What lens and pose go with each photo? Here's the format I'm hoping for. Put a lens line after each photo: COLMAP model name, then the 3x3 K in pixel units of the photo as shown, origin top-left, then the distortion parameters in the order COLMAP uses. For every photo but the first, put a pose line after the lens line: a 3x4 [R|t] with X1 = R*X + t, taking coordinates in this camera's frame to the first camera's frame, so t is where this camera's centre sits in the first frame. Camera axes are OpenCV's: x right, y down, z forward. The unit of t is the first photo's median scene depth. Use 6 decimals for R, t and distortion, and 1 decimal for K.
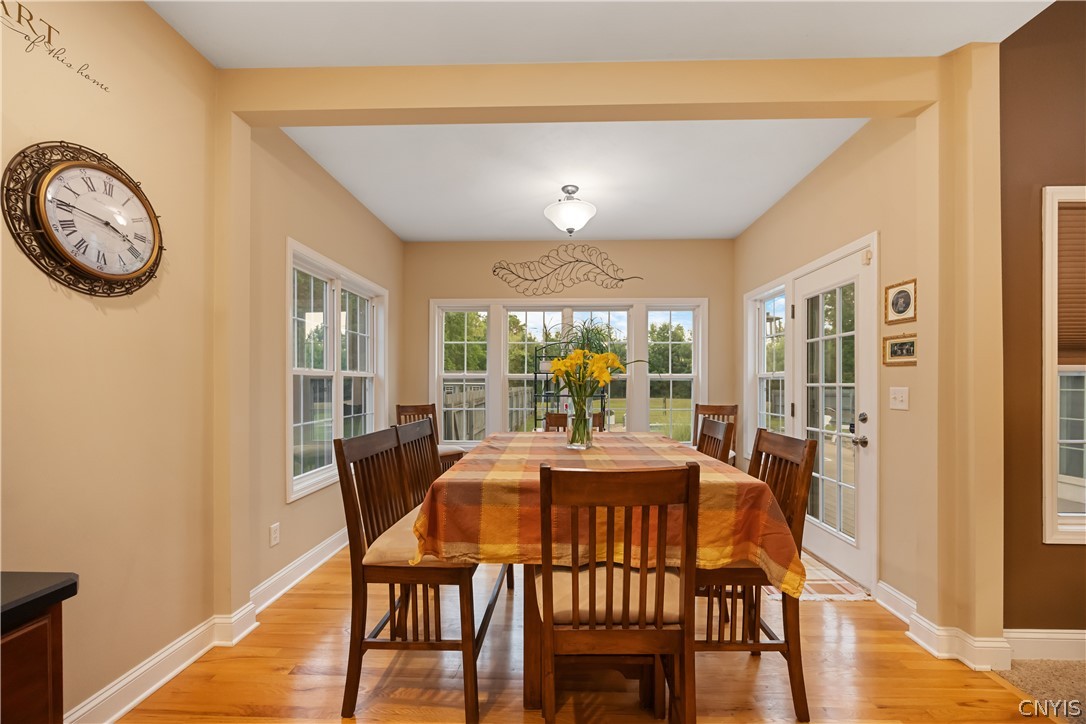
lens RADIAL K [[412.1, 0, 547.5], [0, 412.1, 380.5], [0, 0, 1]] dist [-0.000139, -0.000007]
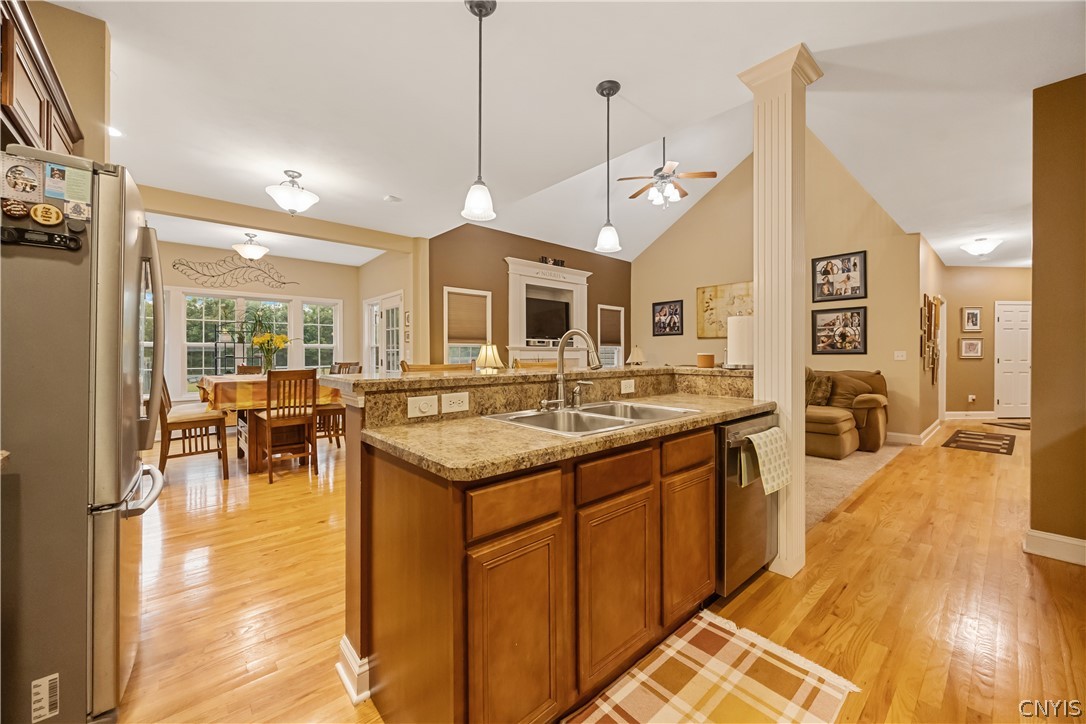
lens RADIAL K [[423.6, 0, 542.1], [0, 423.6, 350.9], [0, 0, 1]] dist [0.000183, 0.000023]
pose [[0.733343, 0.000910, 0.679858, -0.433130], [0.001170, 0.999996, -0.002601, 0.032404], [-0.679858, 0.002703, 0.733339, -1.865726]]
